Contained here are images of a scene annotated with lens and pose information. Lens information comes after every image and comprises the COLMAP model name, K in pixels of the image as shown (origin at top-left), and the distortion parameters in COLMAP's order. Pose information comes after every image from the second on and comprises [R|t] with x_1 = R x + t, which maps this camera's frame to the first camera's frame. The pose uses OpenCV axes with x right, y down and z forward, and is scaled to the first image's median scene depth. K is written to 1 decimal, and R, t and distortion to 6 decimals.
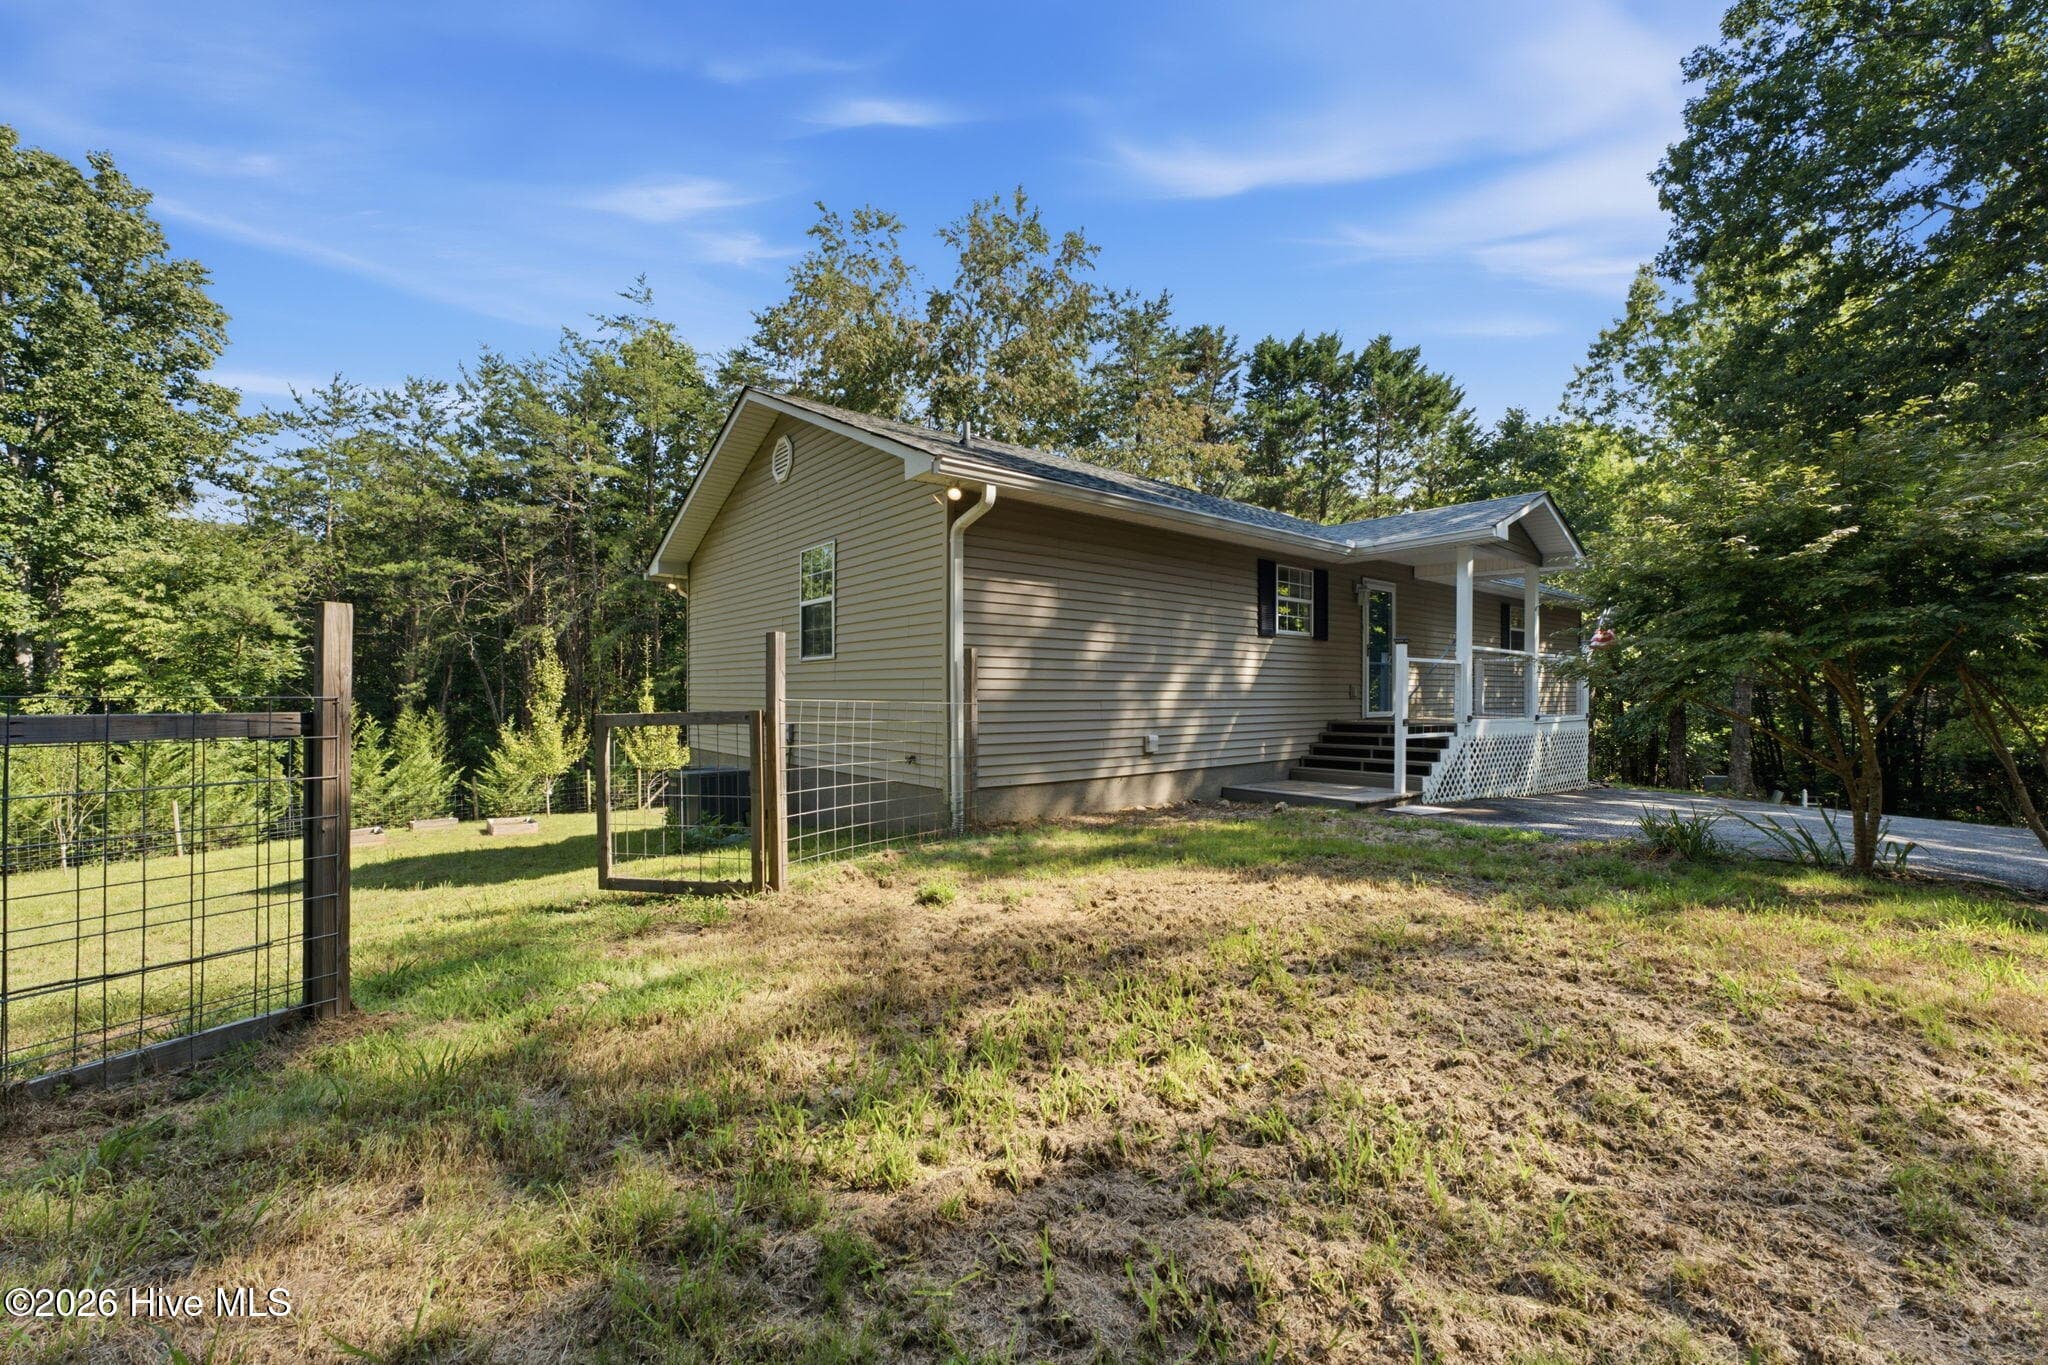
lens RADIAL K [[837.0, 0, 930.3], [0, 837.0, 696.6], [0, 0, 1]] dist [0.003603, 0.002251]
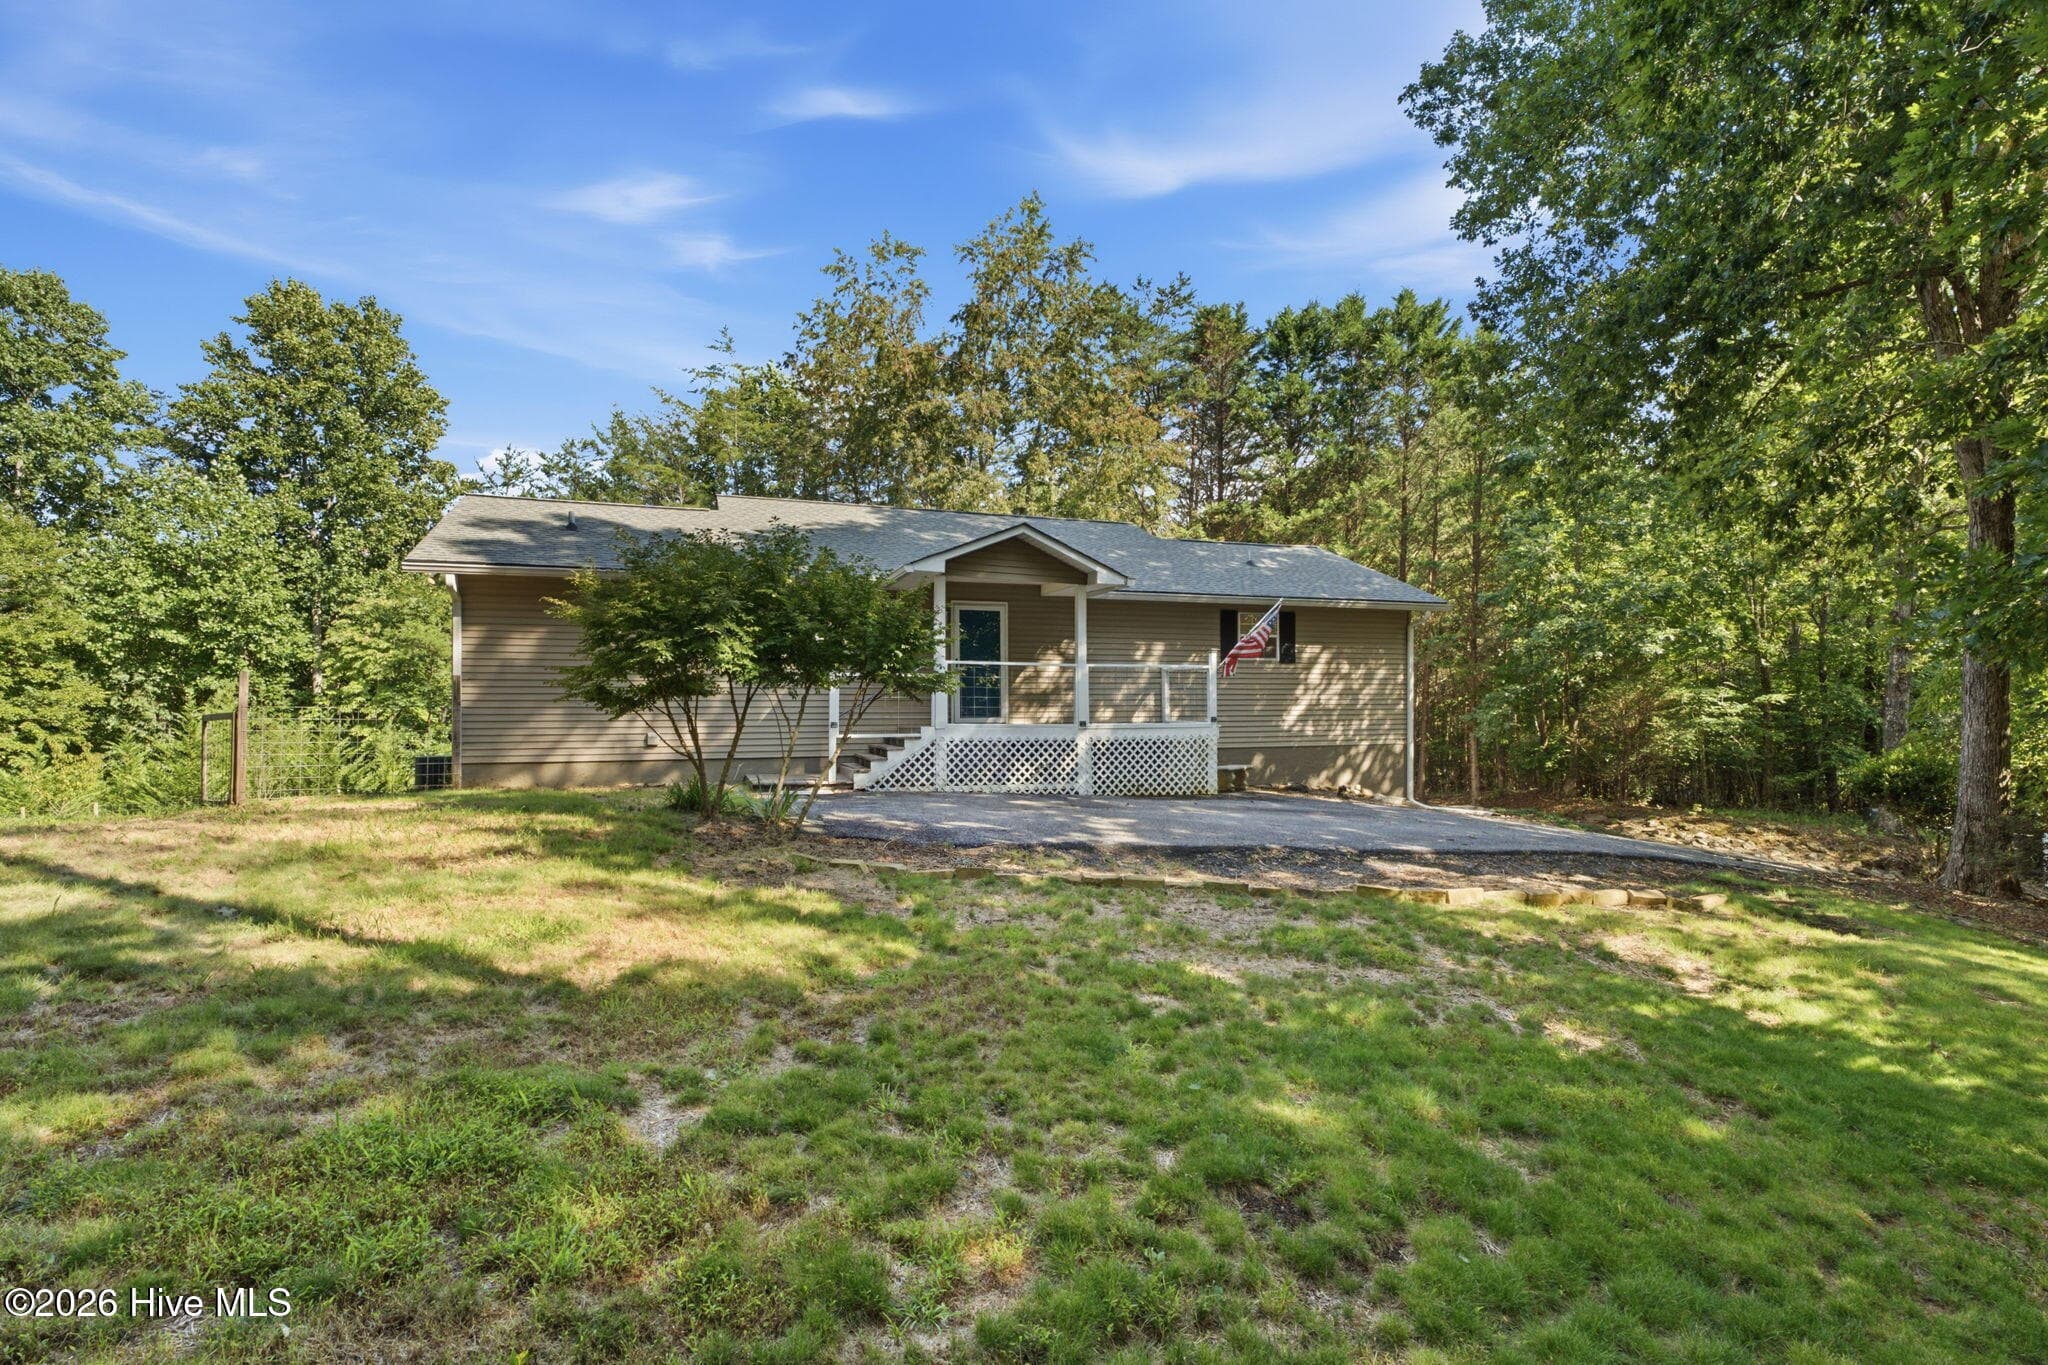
lens RADIAL K [[959.2, 0, 982.5], [0, 959.2, 700.7], [0, 0, 1]] dist [-0.003278, 0.000596]
pose [[0.940428, -0.005719, -0.339945, 0.470978], [0.003275, 0.999965, -0.007763, 0.002479], [0.339978, 0.006187, 0.940413, -0.086626]]
